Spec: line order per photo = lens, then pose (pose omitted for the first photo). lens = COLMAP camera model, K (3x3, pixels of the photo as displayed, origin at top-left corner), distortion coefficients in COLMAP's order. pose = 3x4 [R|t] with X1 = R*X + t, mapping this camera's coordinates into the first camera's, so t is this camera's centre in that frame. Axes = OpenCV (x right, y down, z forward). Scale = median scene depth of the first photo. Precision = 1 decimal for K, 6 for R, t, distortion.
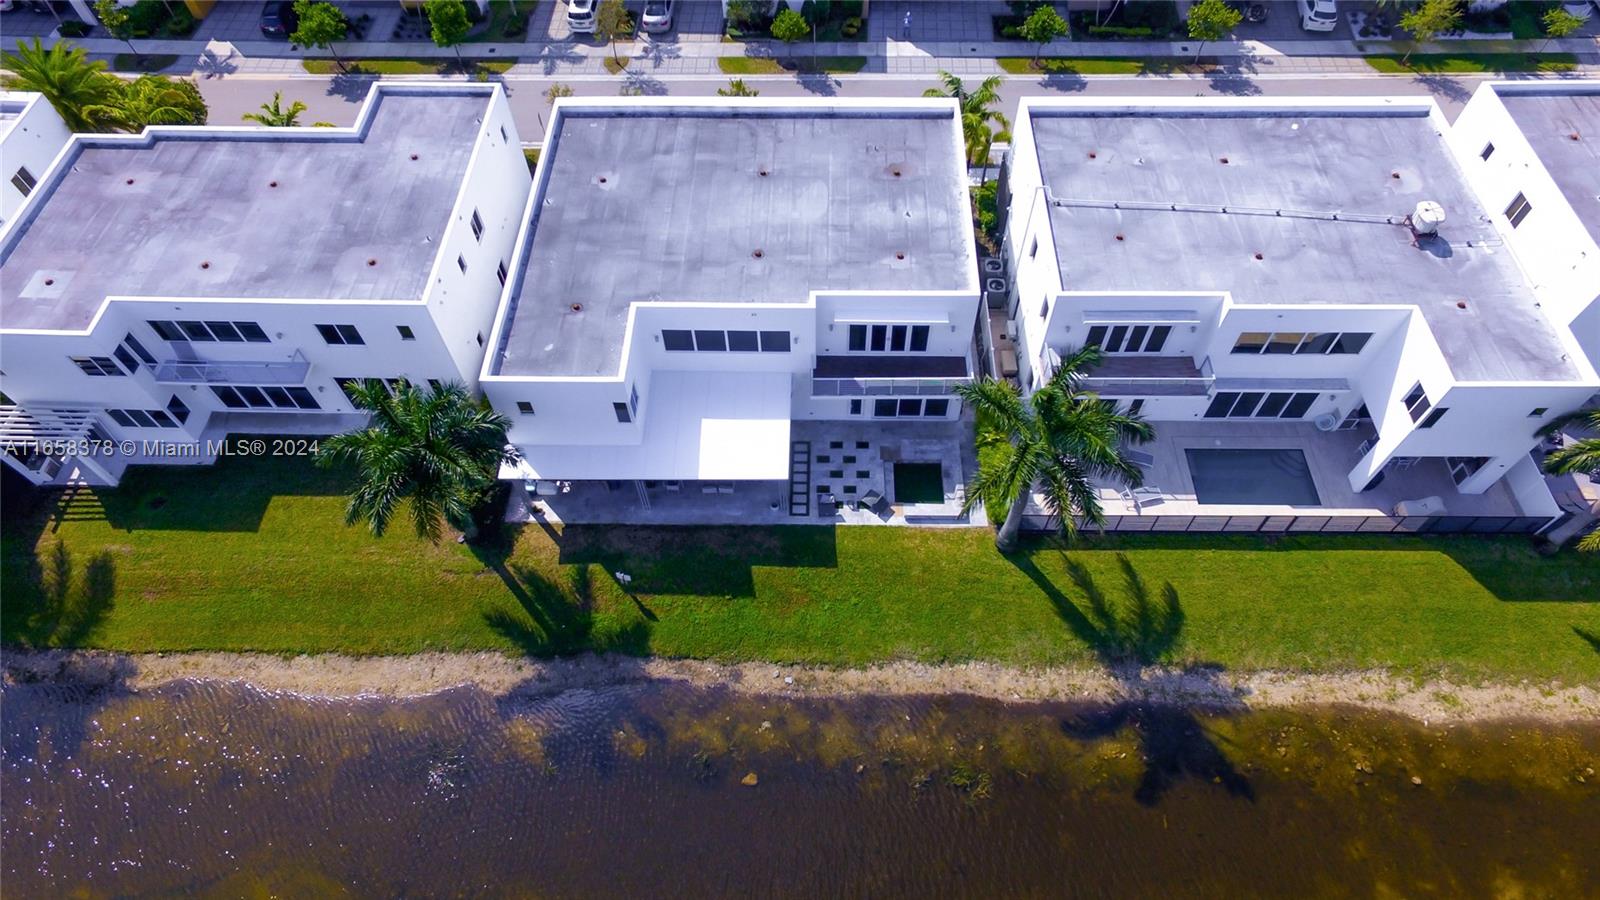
lens RADIAL K [[920.6, 0, 806.9], [0, 920.6, 449.8], [0, 0, 1]] dist [0.002346, 0.000585]
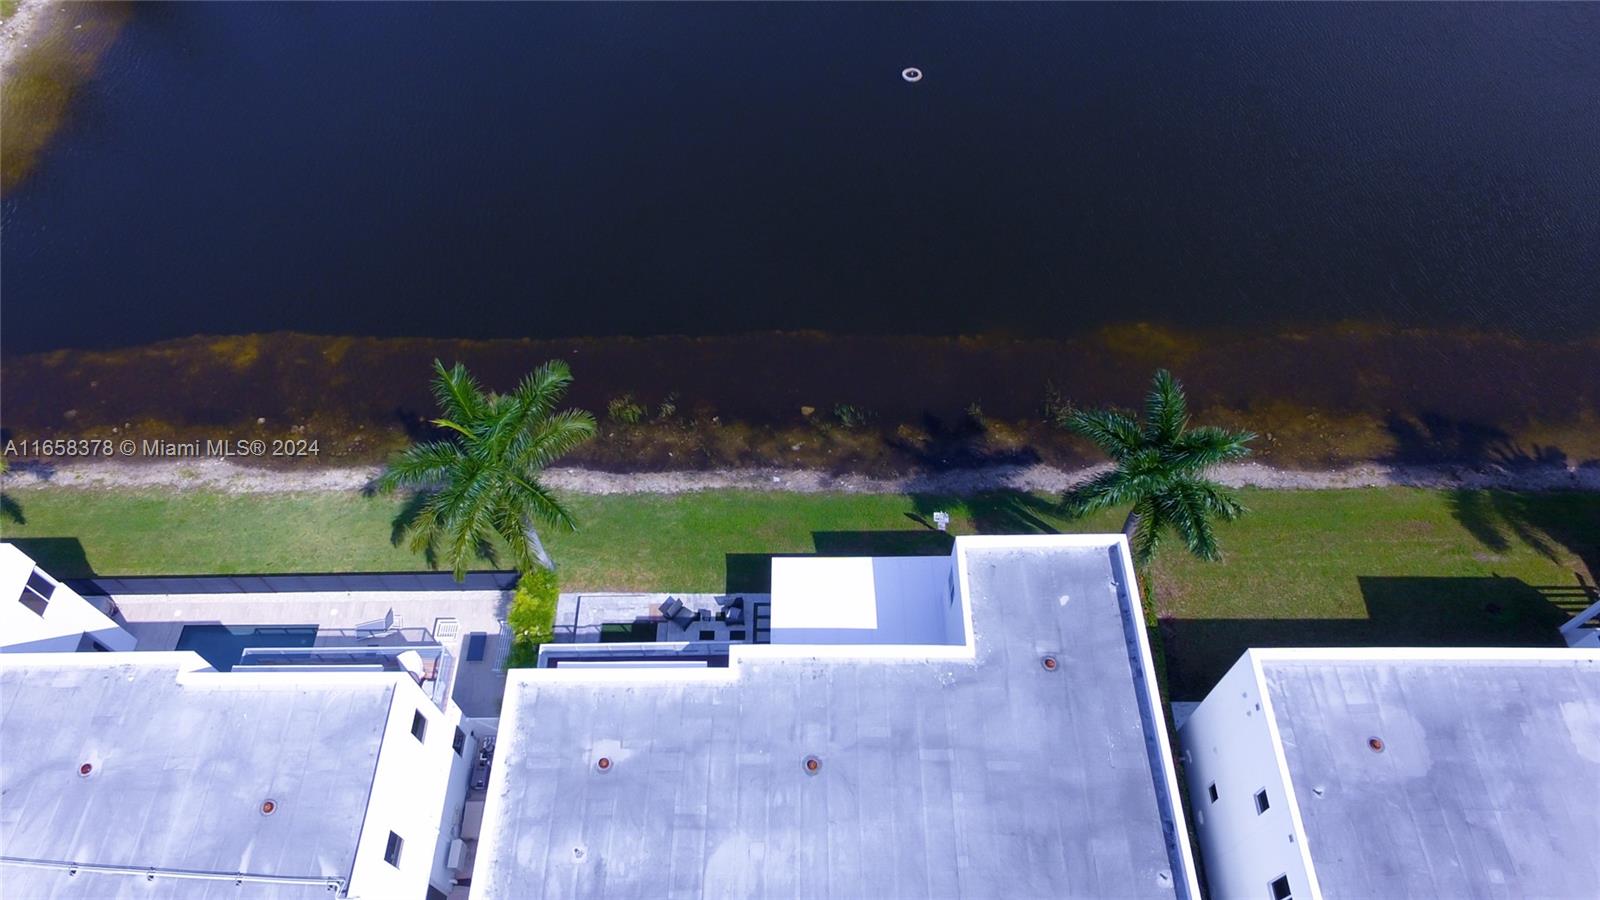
lens RADIAL K [[1022.1, 0, 800.0], [0, 1022.1, 450.0], [0, 0, 1]] dist [-0.023589, 0.026462]
pose [[-0.999655, 0.025253, 0.007264, -0.055160], [-0.002532, -0.367722, 0.929932, -0.826974], [0.026154, 0.929593, 0.367659, 0.507346]]
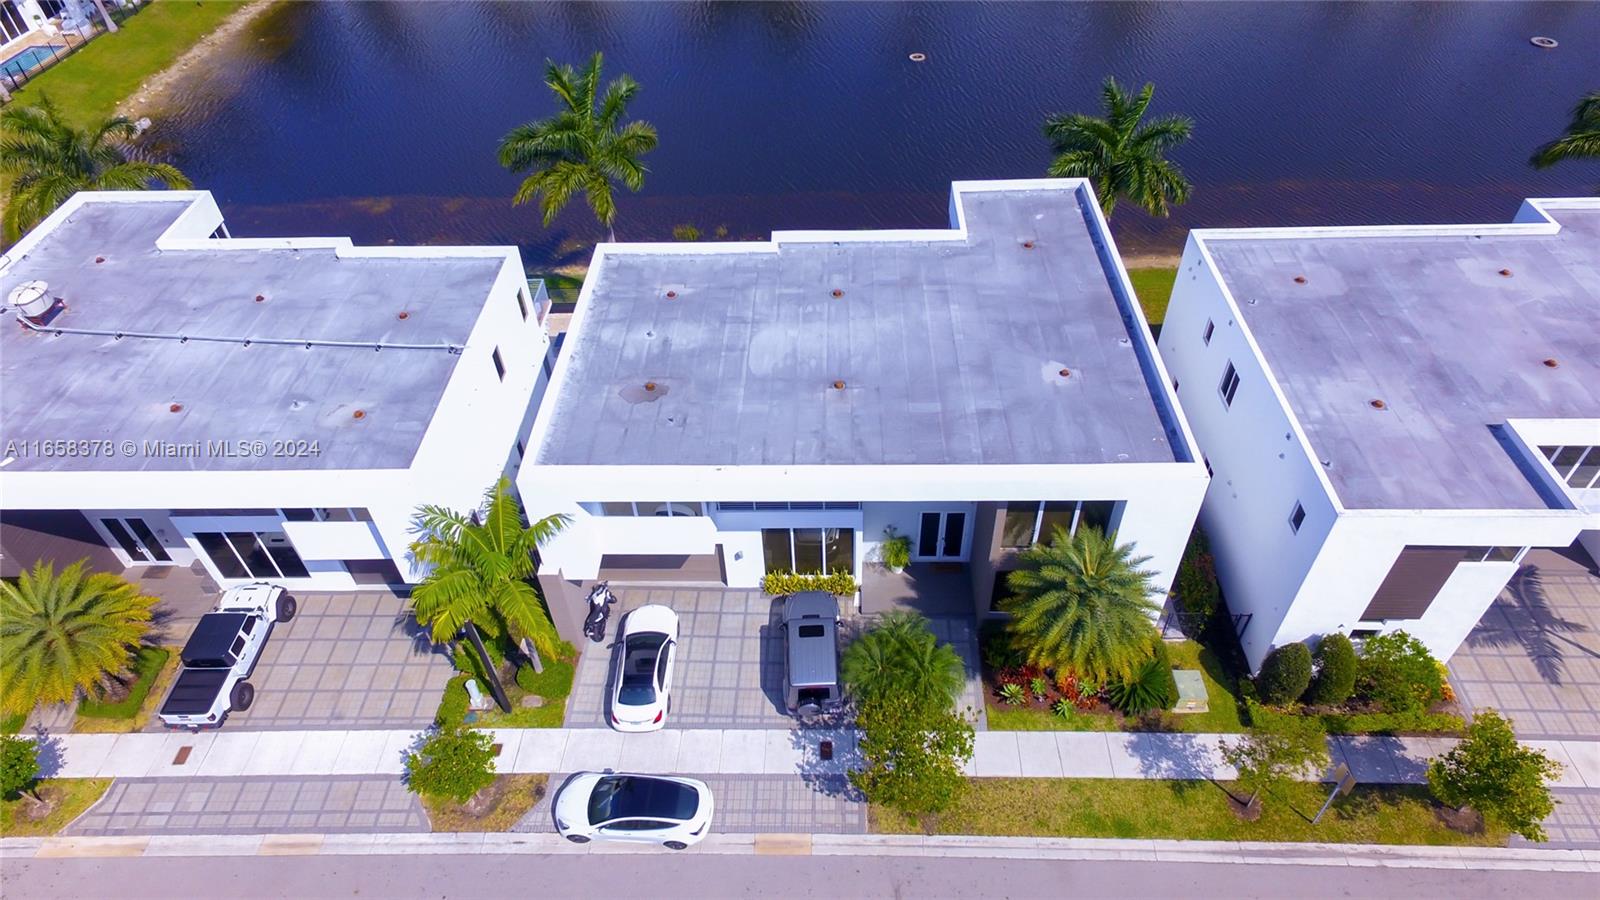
lens RADIAL K [[953.8, 0, 798.1], [0, 953.8, 455.1], [0, 0, 1]] dist [0.026846, -0.003226]
pose [[-0.999115, 0.023667, 0.034764, -0.044076], [0.030436, -0.163545, 0.986066, -1.105488], [0.029023, 0.986252, 0.162680, 1.003083]]
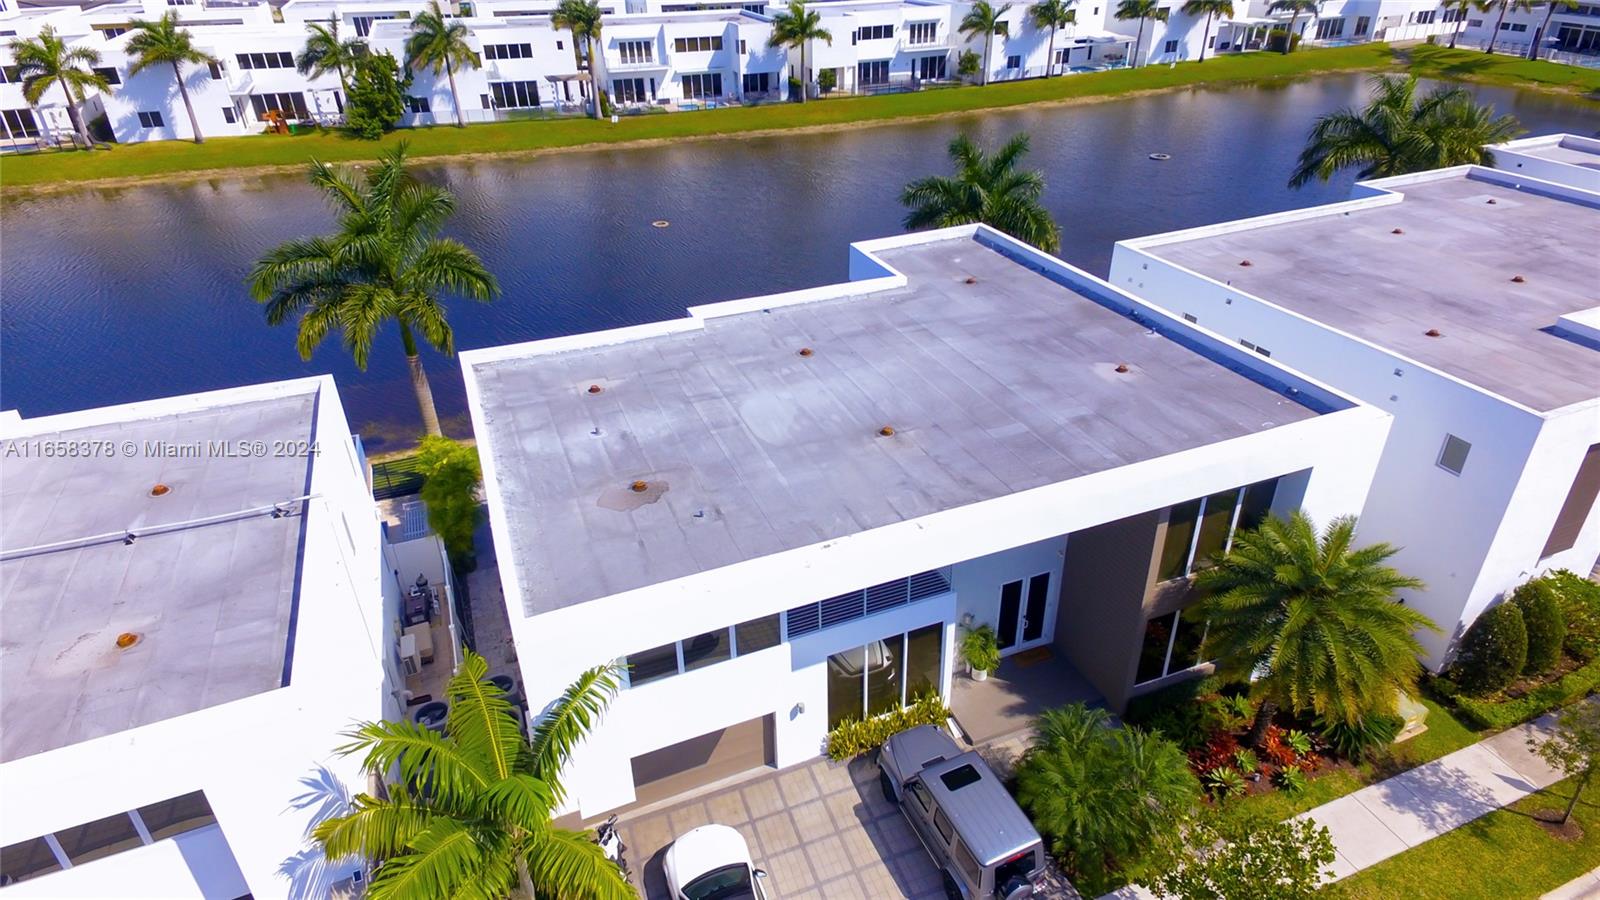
lens RADIAL K [[919.7, 0, 808.0], [0, 919.7, 444.1], [0, 0, 1]] dist [0.130330, -0.085153]
pose [[-0.919149, 0.218947, -0.327455, 0.182114], [-0.309250, 0.113810, 0.944146, -0.845762], [0.243986, 0.969077, -0.036898, 1.091402]]
